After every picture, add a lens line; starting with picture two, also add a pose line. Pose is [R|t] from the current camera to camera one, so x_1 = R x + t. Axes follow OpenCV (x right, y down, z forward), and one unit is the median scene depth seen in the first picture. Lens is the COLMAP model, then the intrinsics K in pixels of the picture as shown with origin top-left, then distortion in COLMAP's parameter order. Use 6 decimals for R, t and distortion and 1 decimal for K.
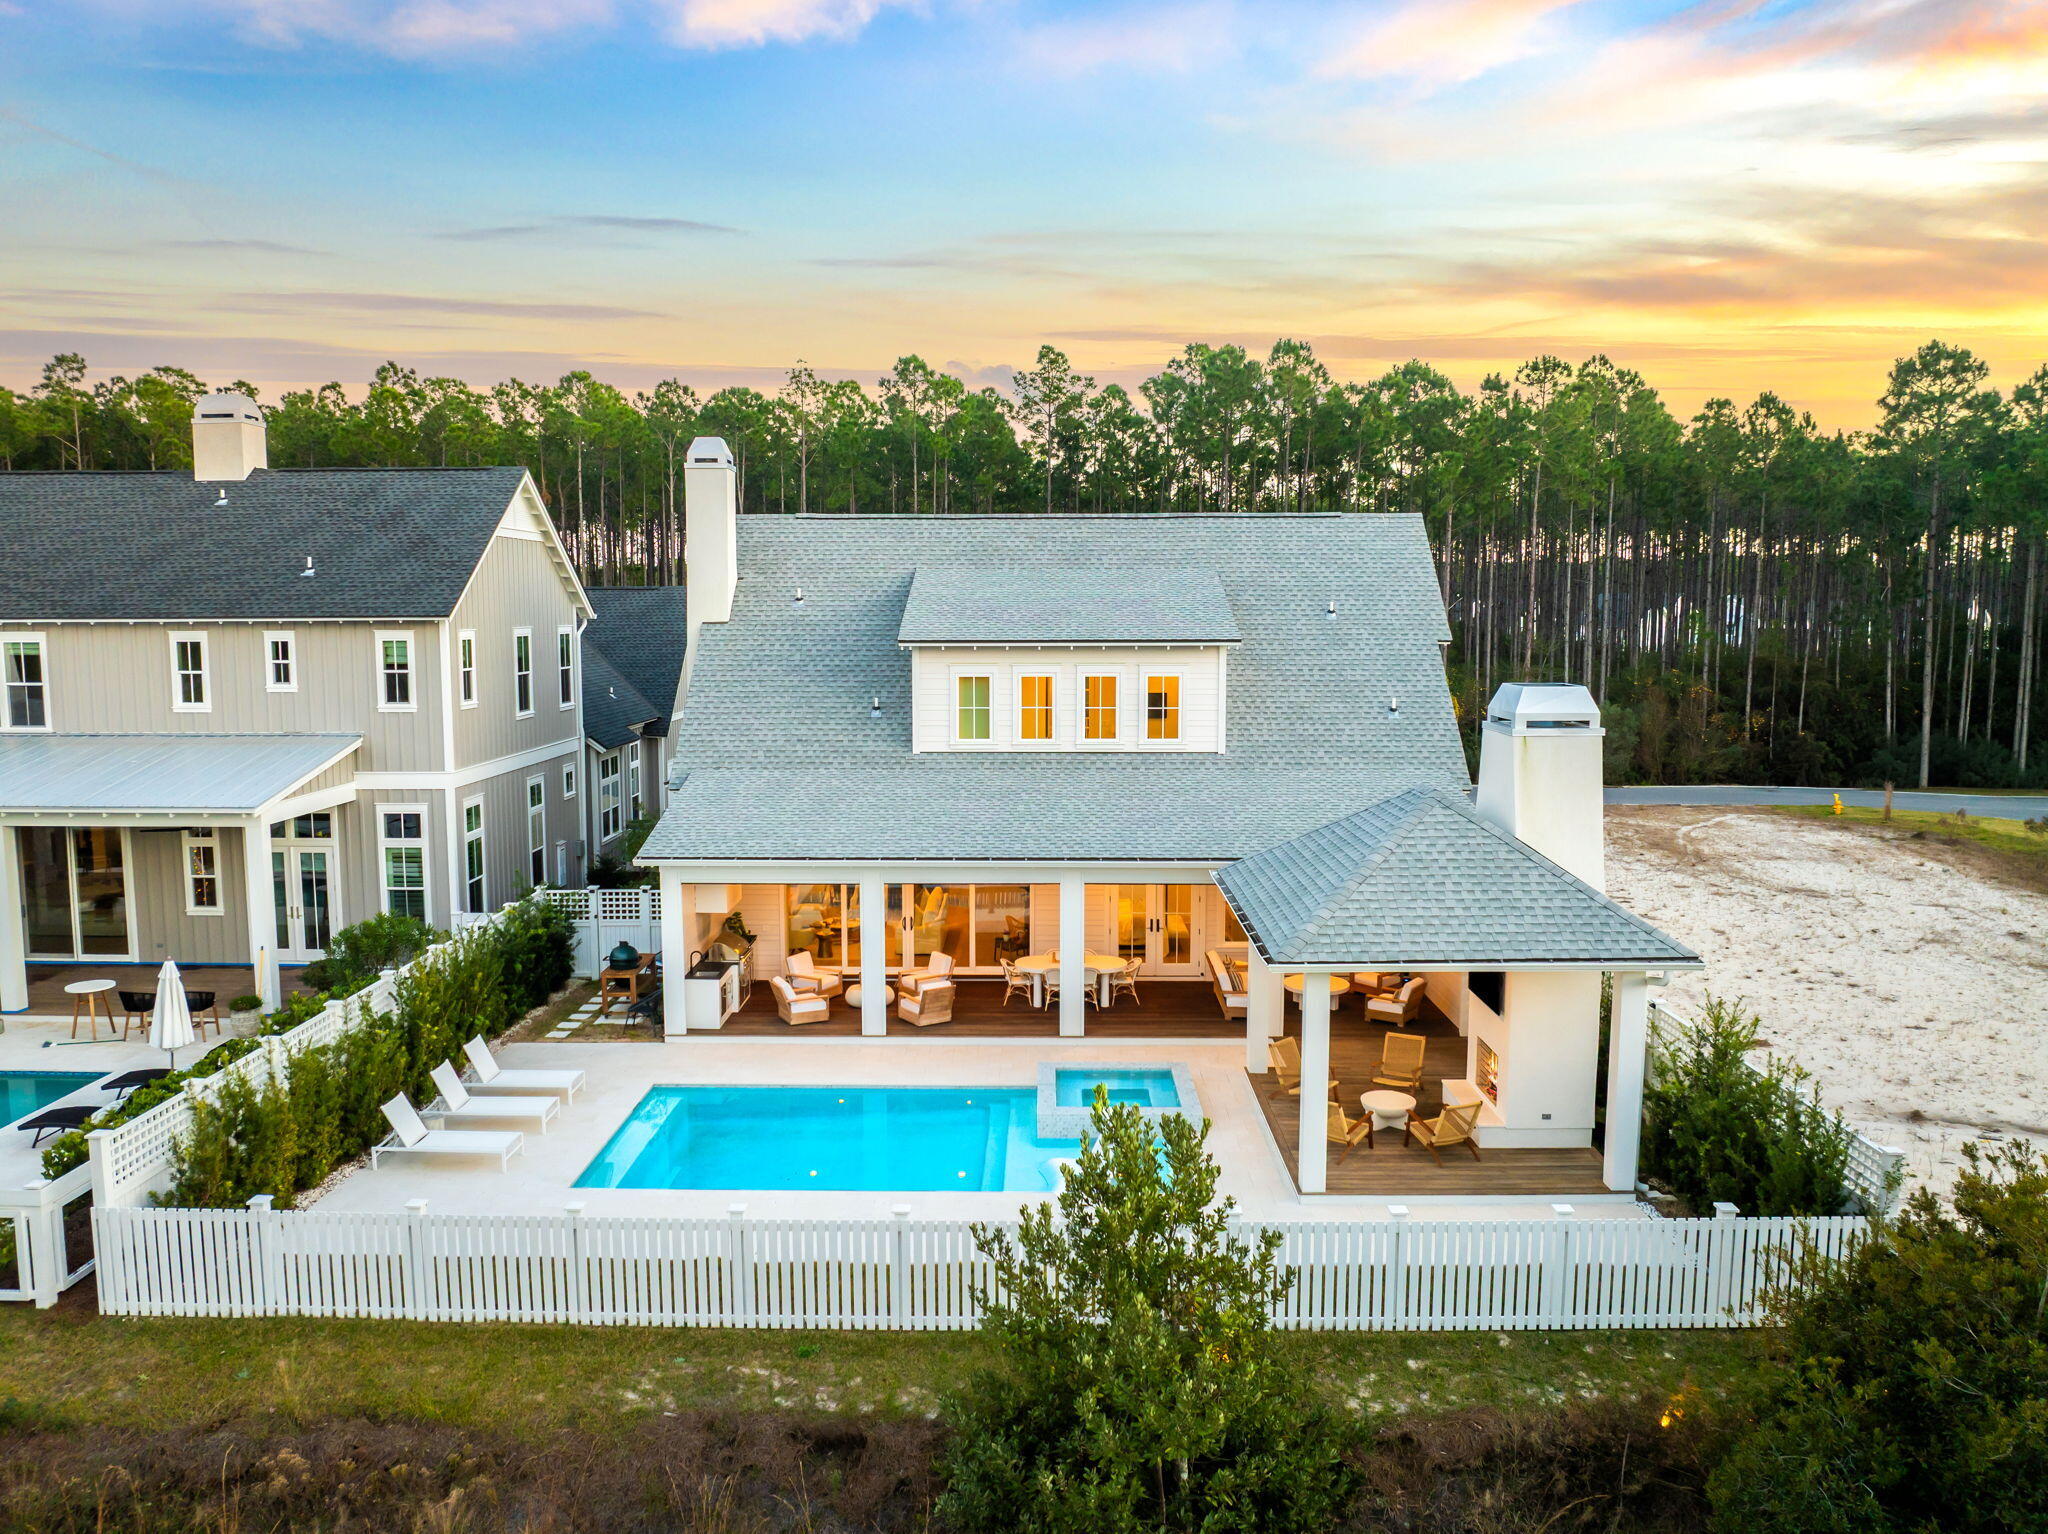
lens RADIAL K [[1475.4, 0, 1024.0], [0, 1475.4, 767.0], [0, 0, 1]] dist [-0.031761, -0.000180]
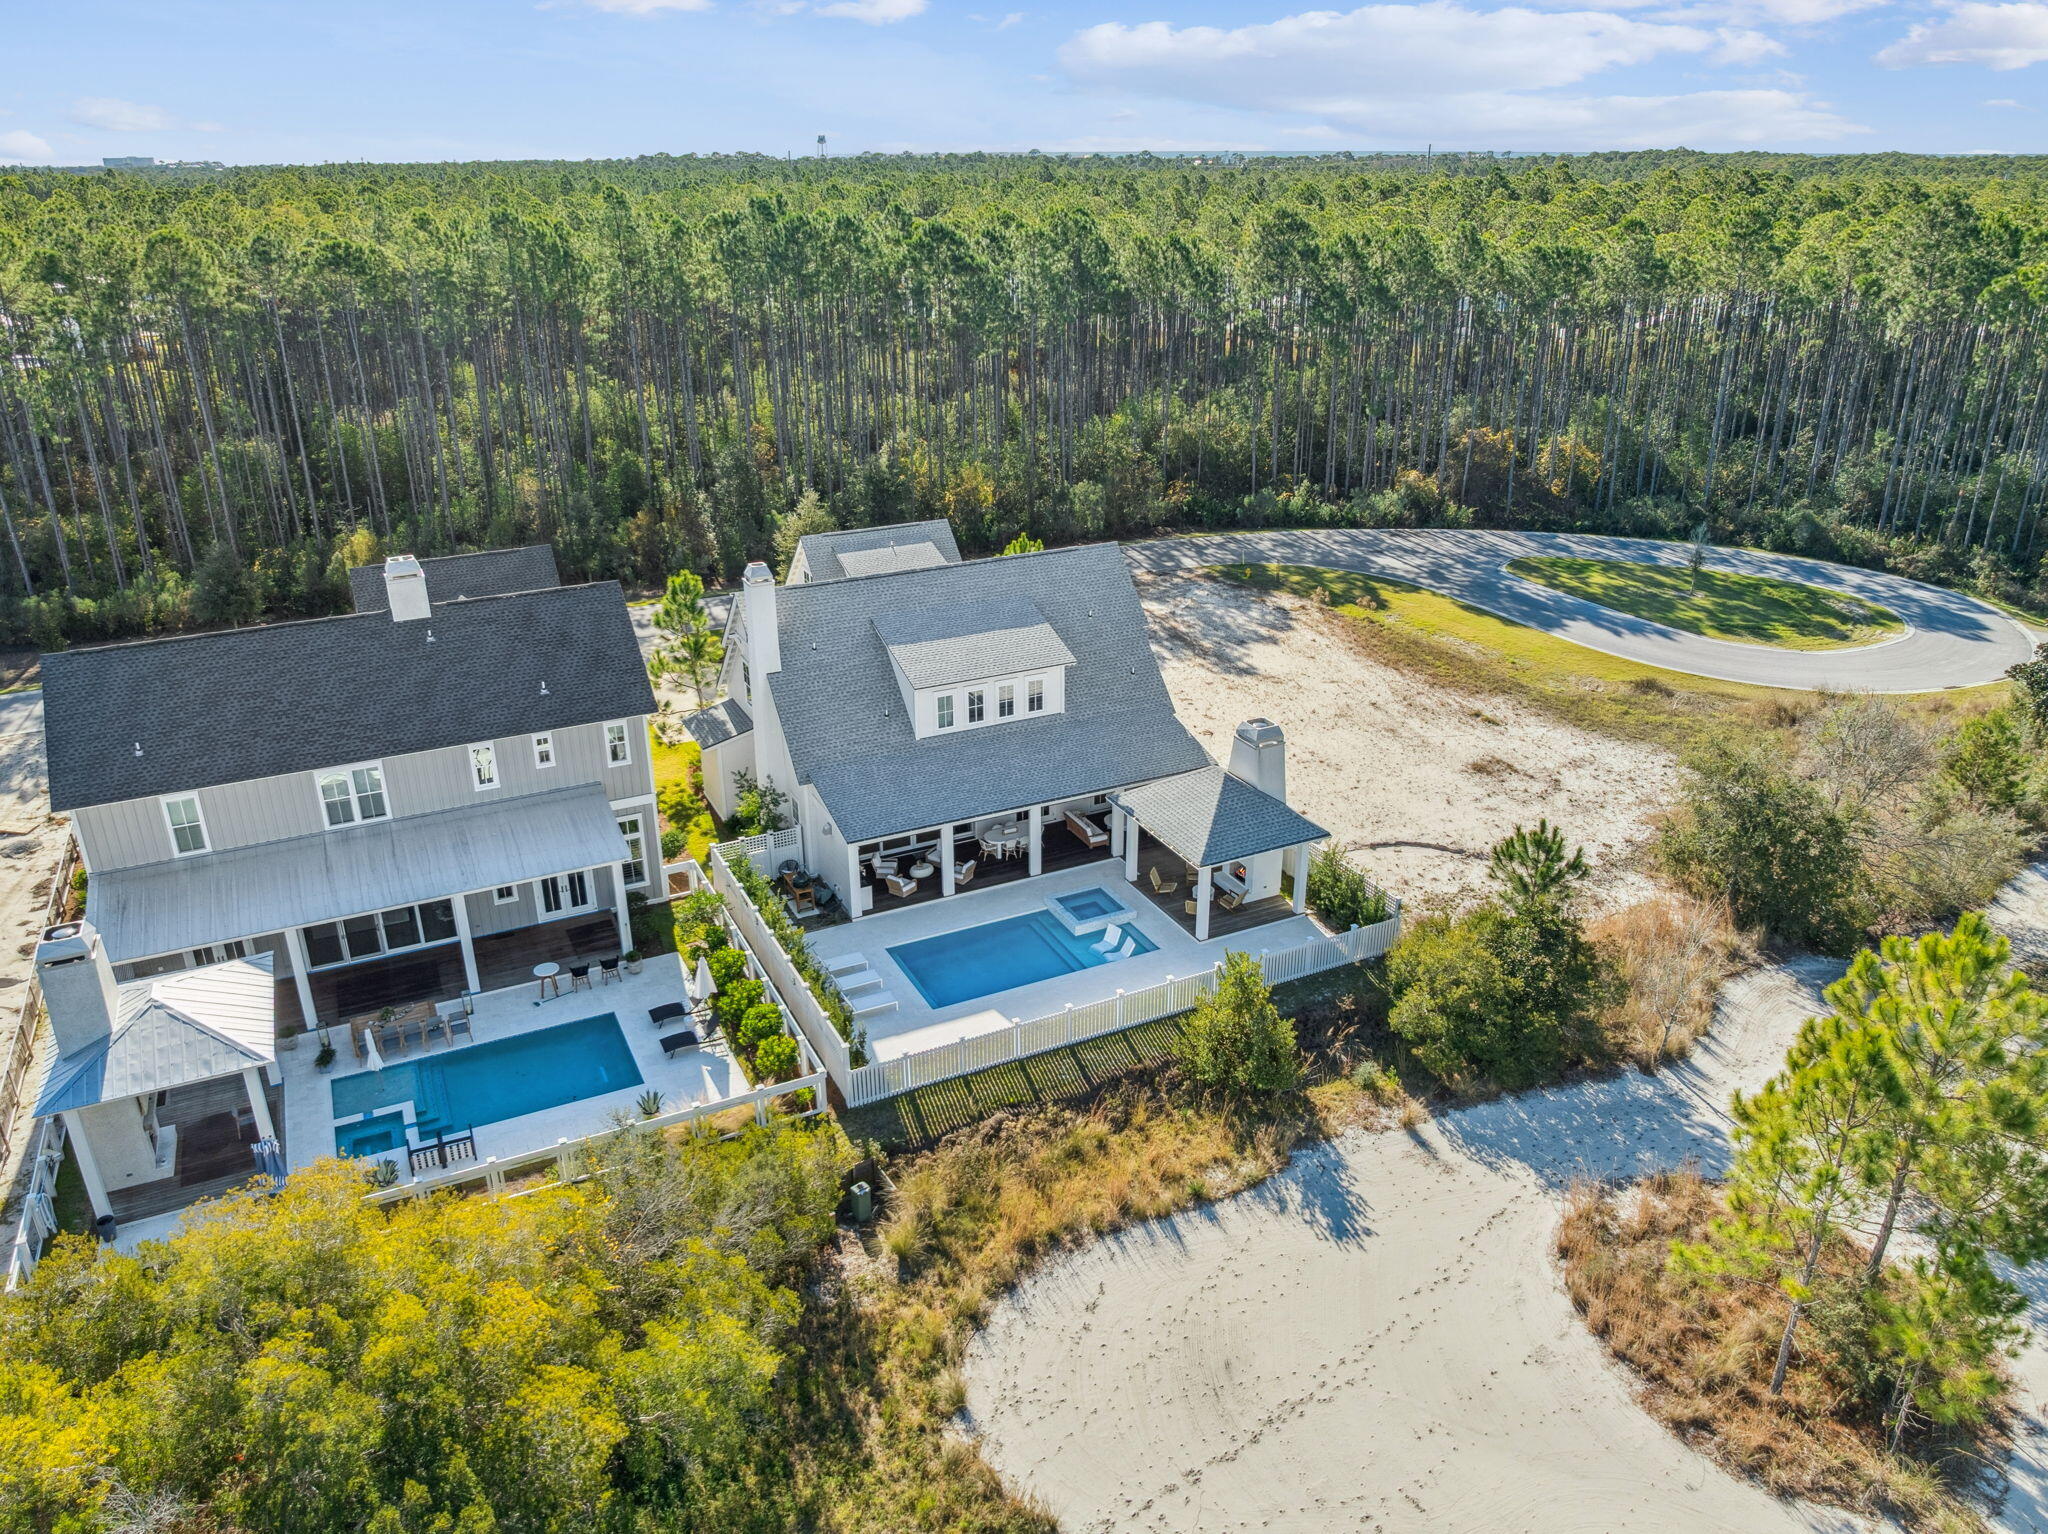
lens RADIAL K [[1457.5, 0, 1024.0], [0, 1457.5, 767.0], [0, 0, 1]] dist [-0.037951, -0.000656]
pose [[0.883903, -0.186387, 0.428923, -0.753157], [0.052671, 0.950988, 0.304708, -0.533748], [-0.464695, -0.246740, 0.850399, -0.648229]]
